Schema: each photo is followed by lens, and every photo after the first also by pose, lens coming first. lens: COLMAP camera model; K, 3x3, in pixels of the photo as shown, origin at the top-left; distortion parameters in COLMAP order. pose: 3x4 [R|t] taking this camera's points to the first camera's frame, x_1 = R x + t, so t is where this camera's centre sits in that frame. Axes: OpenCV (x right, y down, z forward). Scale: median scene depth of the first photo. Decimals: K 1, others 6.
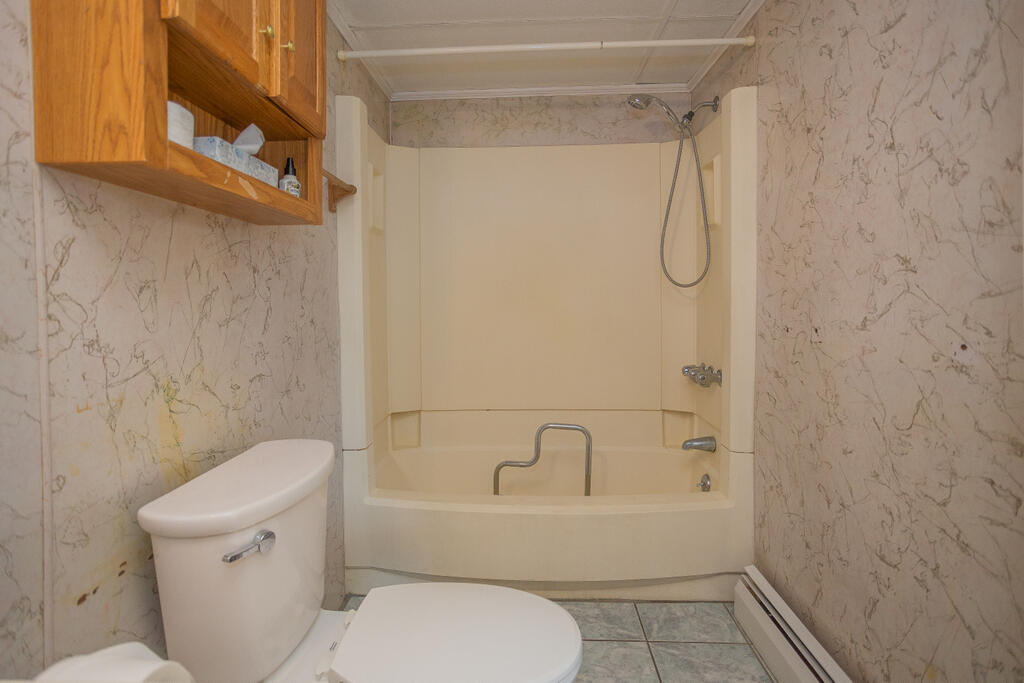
lens RADIAL K [[495.6, 0, 512.2], [0, 495.6, 307.1], [0, 0, 1]] dist [-0.026595, 0.009247]
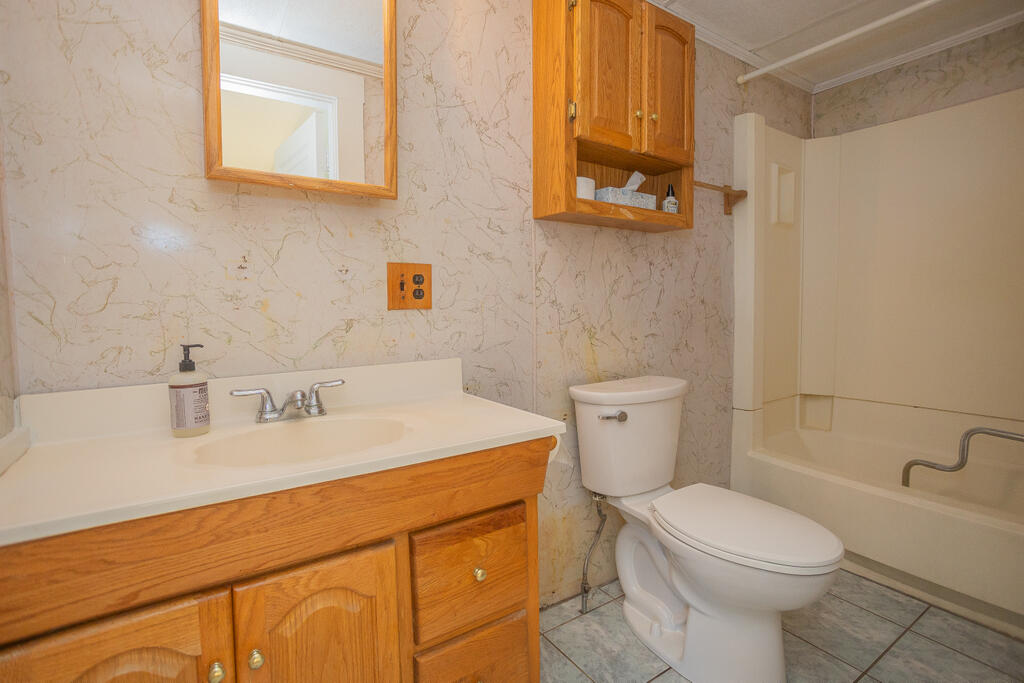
lens RADIAL K [[495.6, 0, 516.7], [0, 495.6, 324.5], [0, 0, 1]] dist [-0.026595, 0.009247]
pose [[0.595732, 0.035642, -0.802392, 0.557712], [-0.008281, 0.999234, 0.038237, 0.069299], [0.803140, -0.016135, 0.595571, -0.285546]]
